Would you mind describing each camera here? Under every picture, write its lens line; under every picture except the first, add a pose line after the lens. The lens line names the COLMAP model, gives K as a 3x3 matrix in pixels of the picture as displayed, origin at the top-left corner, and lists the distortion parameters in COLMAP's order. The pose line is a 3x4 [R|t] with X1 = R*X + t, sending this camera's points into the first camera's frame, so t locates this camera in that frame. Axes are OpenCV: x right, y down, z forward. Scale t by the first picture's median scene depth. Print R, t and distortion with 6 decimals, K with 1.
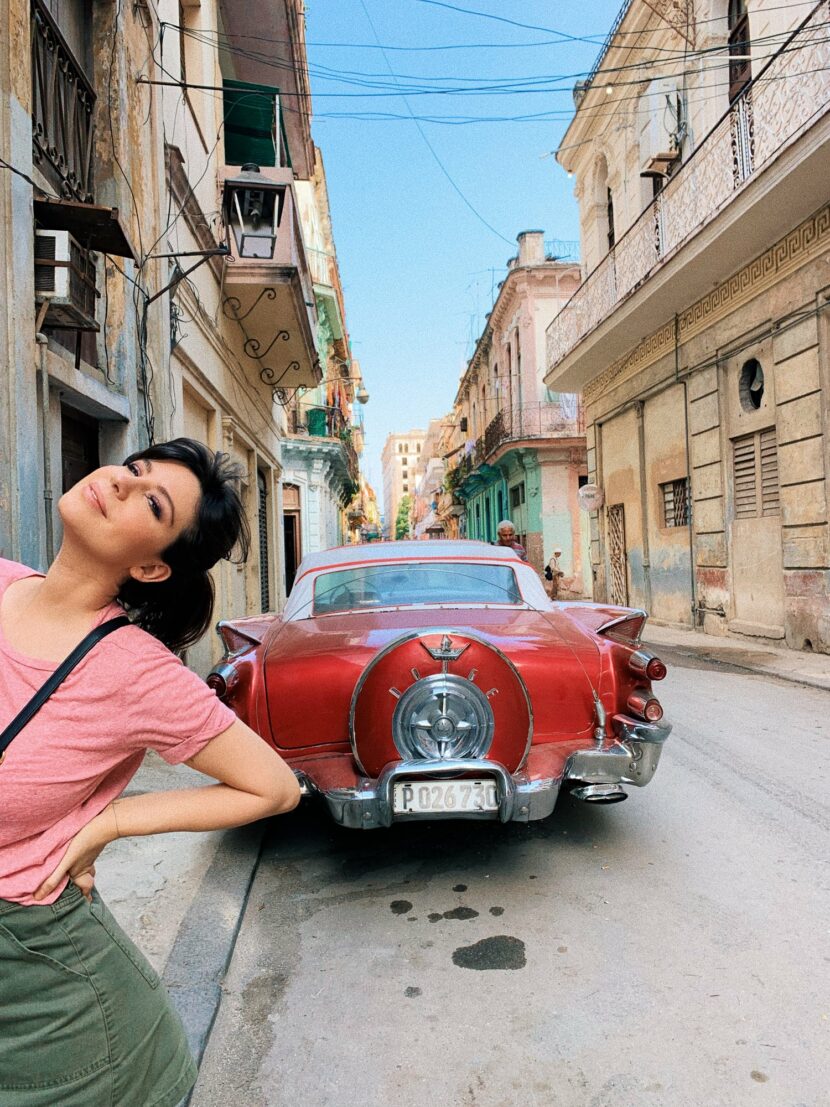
lens RADIAL K [[842.4, 0, 428.0], [0, 842.4, 547.5], [0, 0, 1]] dist [0.065777, -0.109157]
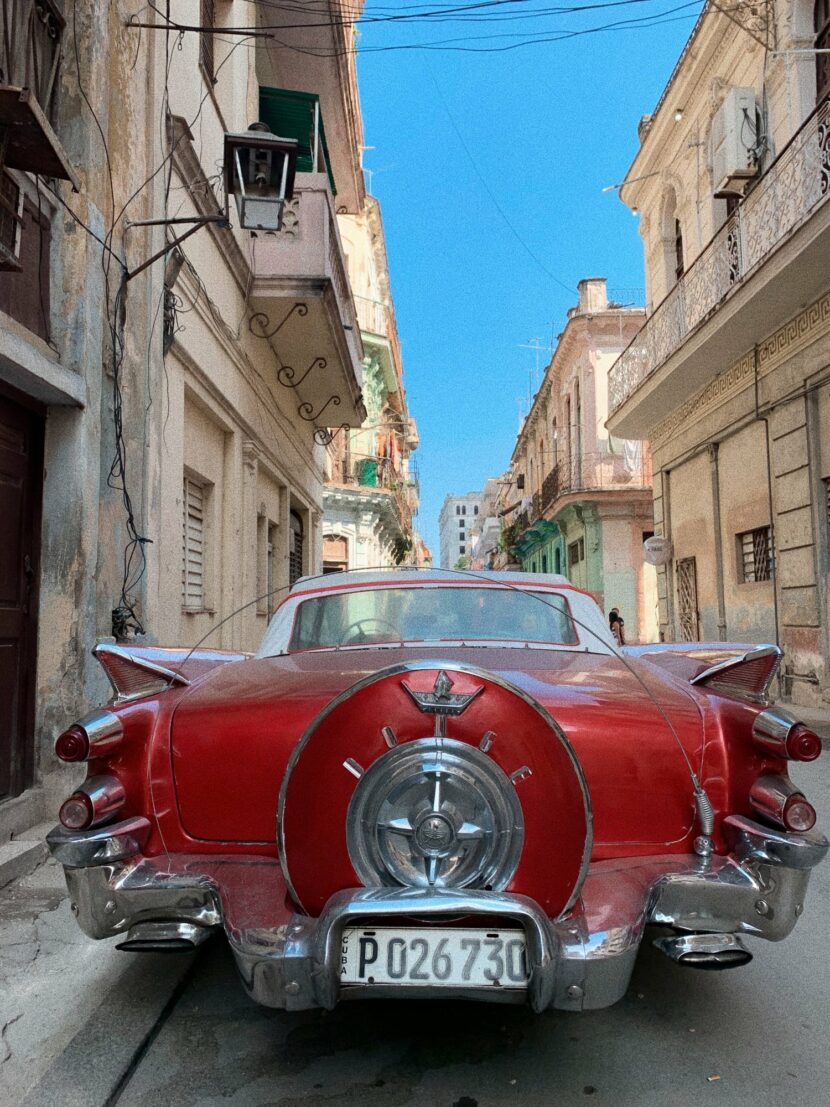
lens RADIAL K [[838.0, 0, 415.0], [0, 838.0, 553.5], [0, 0, 1]] dist [0.011772, -0.015178]
pose [[0.996231, 0.016533, -0.085150, 0.017366], [-0.022407, 0.997399, -0.068500, 0.021732], [0.083797, 0.070150, 0.994011, 0.143699]]
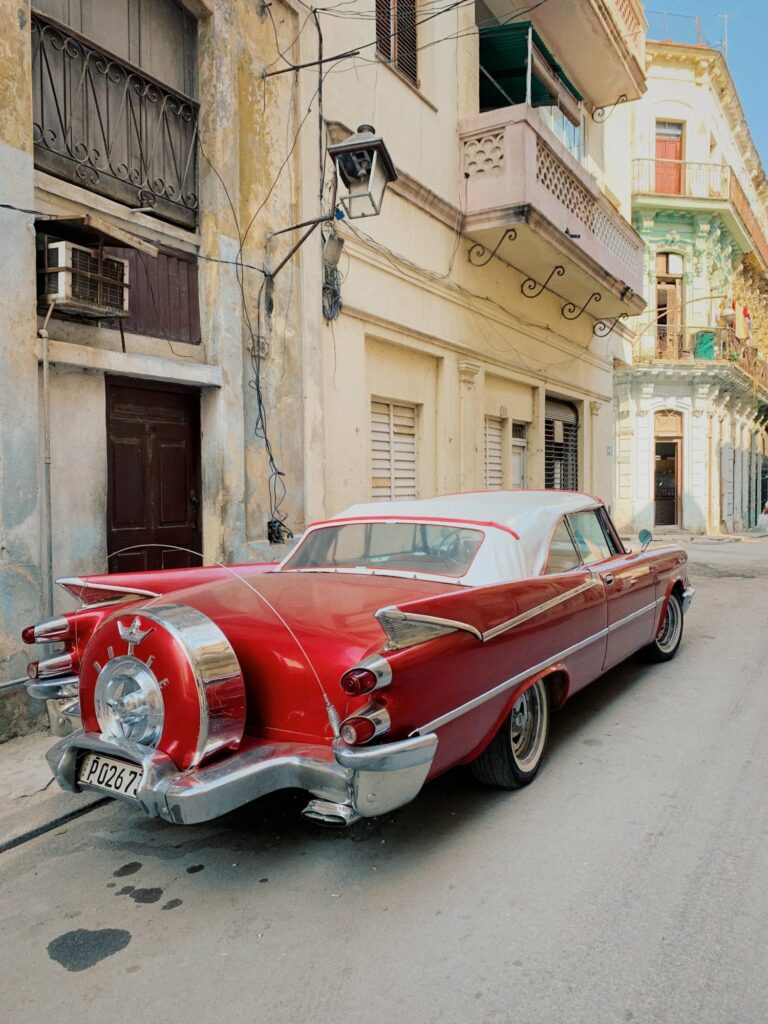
lens RADIAL K [[779.2, 0, 396.0], [0, 779.2, 506.4], [0, 0, 1]] dist [0.065777, -0.109157]
pose [[0.815843, 0.039020, -0.576956, 0.273786], [-0.009093, 0.998463, 0.054668, -0.026414], [0.578202, -0.039354, 0.814944, 0.151036]]
